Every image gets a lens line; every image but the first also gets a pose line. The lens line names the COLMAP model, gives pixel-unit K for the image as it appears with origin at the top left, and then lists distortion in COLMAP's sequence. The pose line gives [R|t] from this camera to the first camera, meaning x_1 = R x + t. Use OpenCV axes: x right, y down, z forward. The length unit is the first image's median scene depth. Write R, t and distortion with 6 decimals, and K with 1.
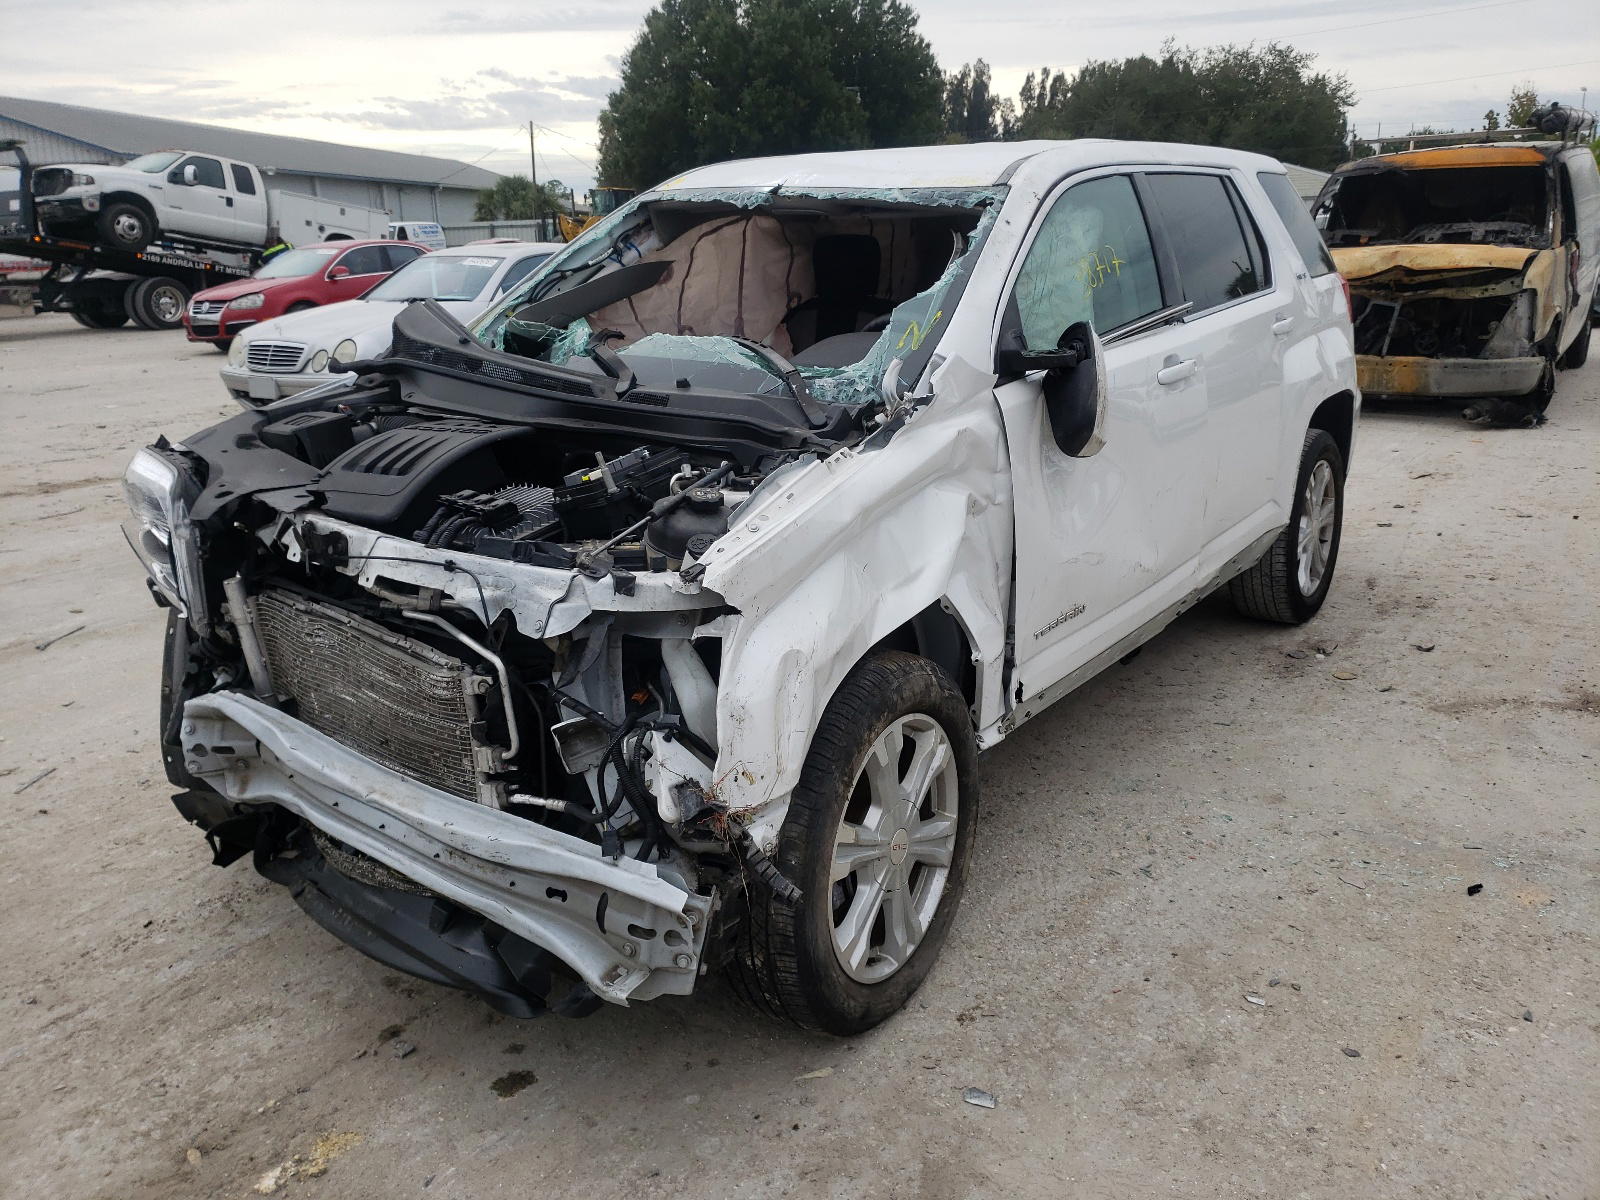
lens RADIAL K [[1212.4, 0, 811.9], [0, 1212.4, 598.6], [0, 0, 1]] dist [0.000153, 0.006394]
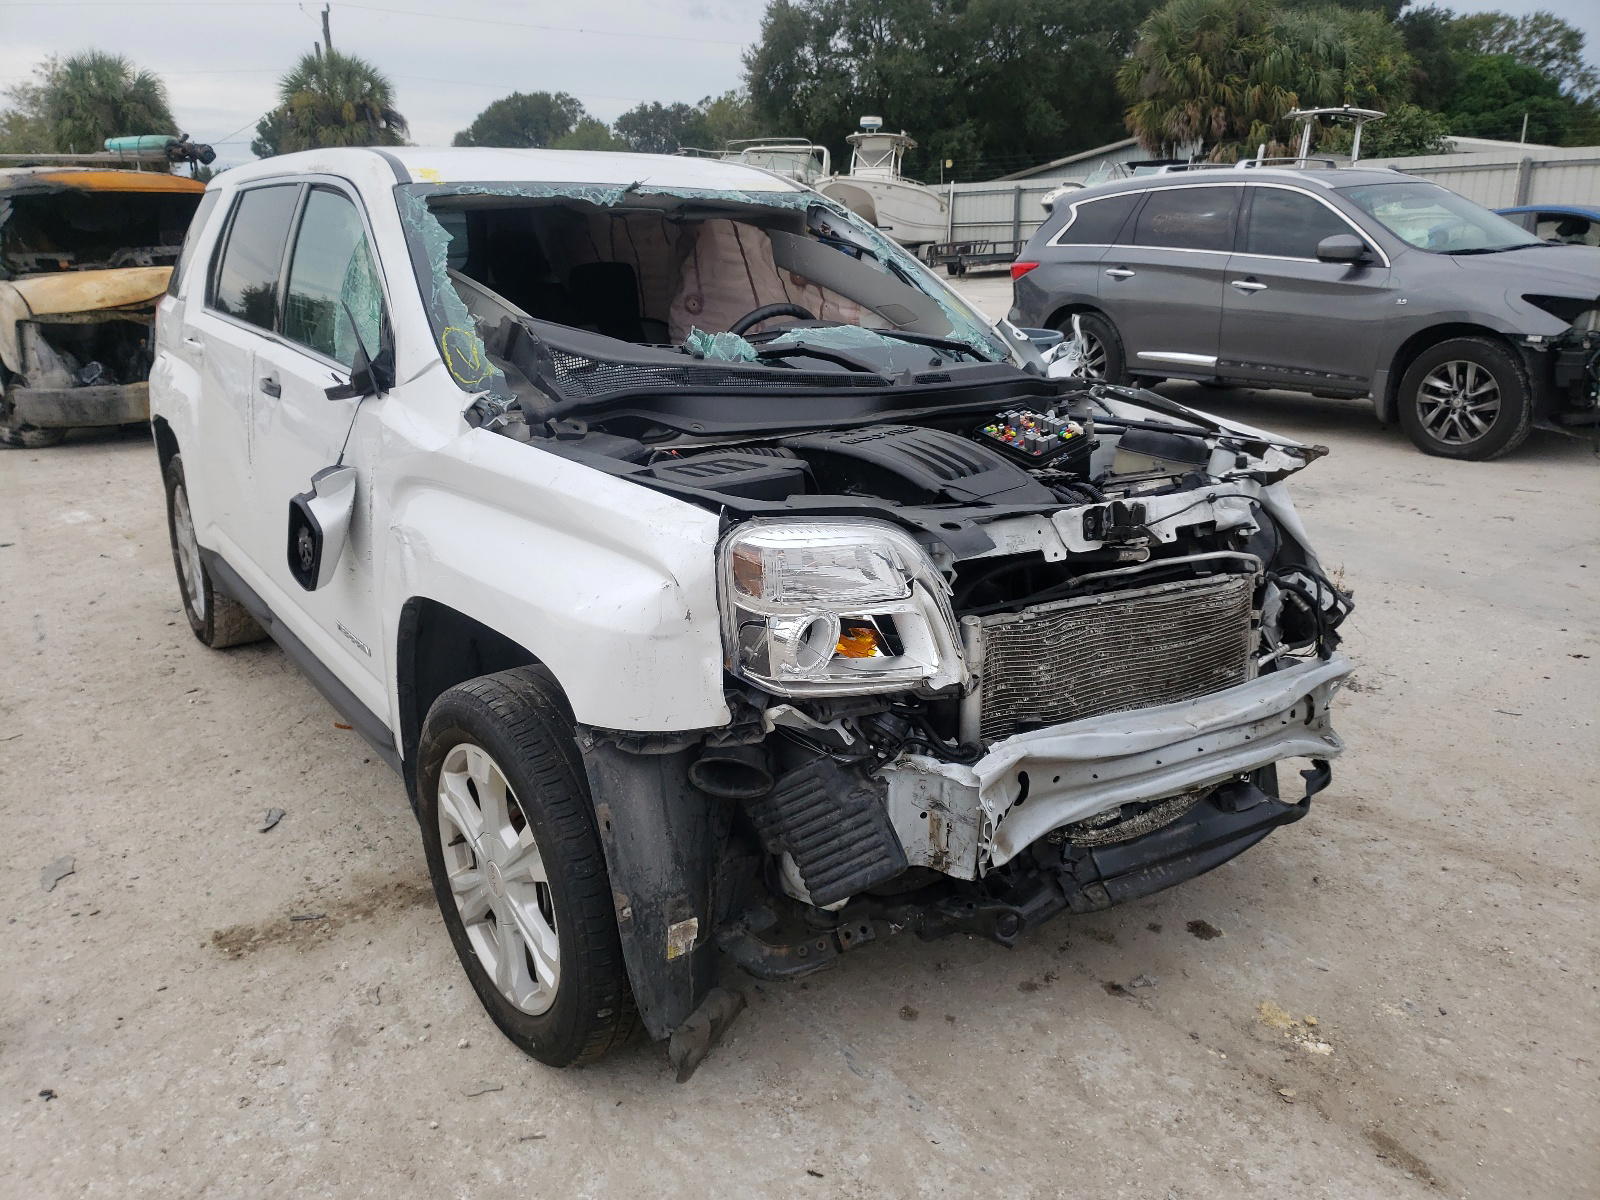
lens RADIAL K [[1212.4, 0, 811.9], [0, 1212.4, 598.6], [0, 0, 1]] dist [0.000153, 0.006394]
pose [[0.318354, -0.261046, 0.911321, -0.953846], [0.284727, 0.943281, 0.170736, -0.153975], [-0.904202, 0.205123, 0.374624, 0.581452]]
